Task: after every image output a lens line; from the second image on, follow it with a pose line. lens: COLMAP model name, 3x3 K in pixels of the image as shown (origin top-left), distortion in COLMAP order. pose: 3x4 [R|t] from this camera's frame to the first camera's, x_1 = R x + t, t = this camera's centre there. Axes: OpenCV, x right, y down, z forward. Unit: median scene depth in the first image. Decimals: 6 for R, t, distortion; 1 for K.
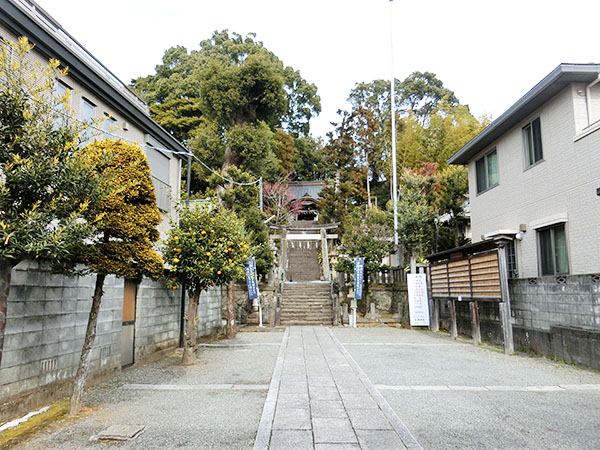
lens RADIAL K [[444.4, 0, 296.7], [0, 444.4, 229.8], [0, 0, 1]] dist [-0.003900, -0.004673]
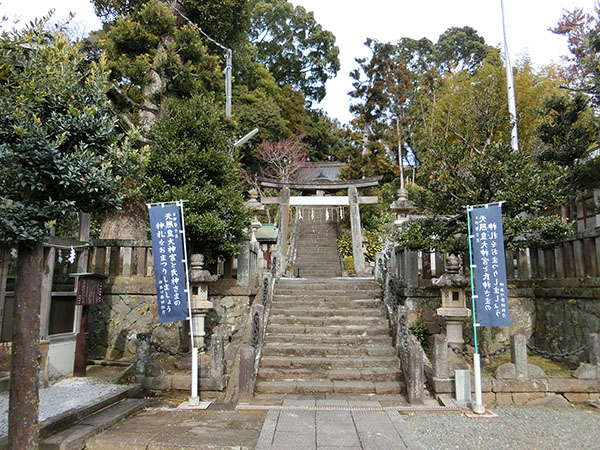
lens RADIAL K [[444.4, 0, 305.5], [0, 444.4, 222.7], [0, 0, 1]] dist [-0.003900, -0.004673]
pose [[0.999940, 0.002706, -0.010626, 0.003816], [-0.002852, 0.999900, -0.013827, 0.052469], [0.010587, 0.013857, 0.999848, 0.413957]]
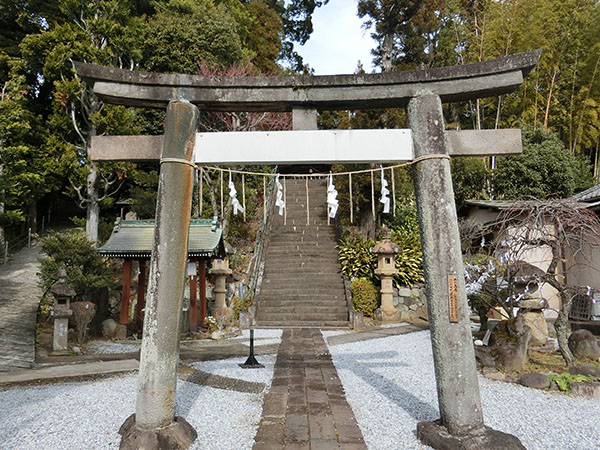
lens RADIAL K [[490.4, 0, 301.7], [0, 490.4, 225.1], [0, 0, 1]] dist [-0.000978, 0.004030]
pose [[0.999891, -0.005614, 0.013636, 0.012854], [0.005414, 0.999878, 0.014622, 0.040967], [-0.013716, -0.014547, 0.999800, 0.822810]]
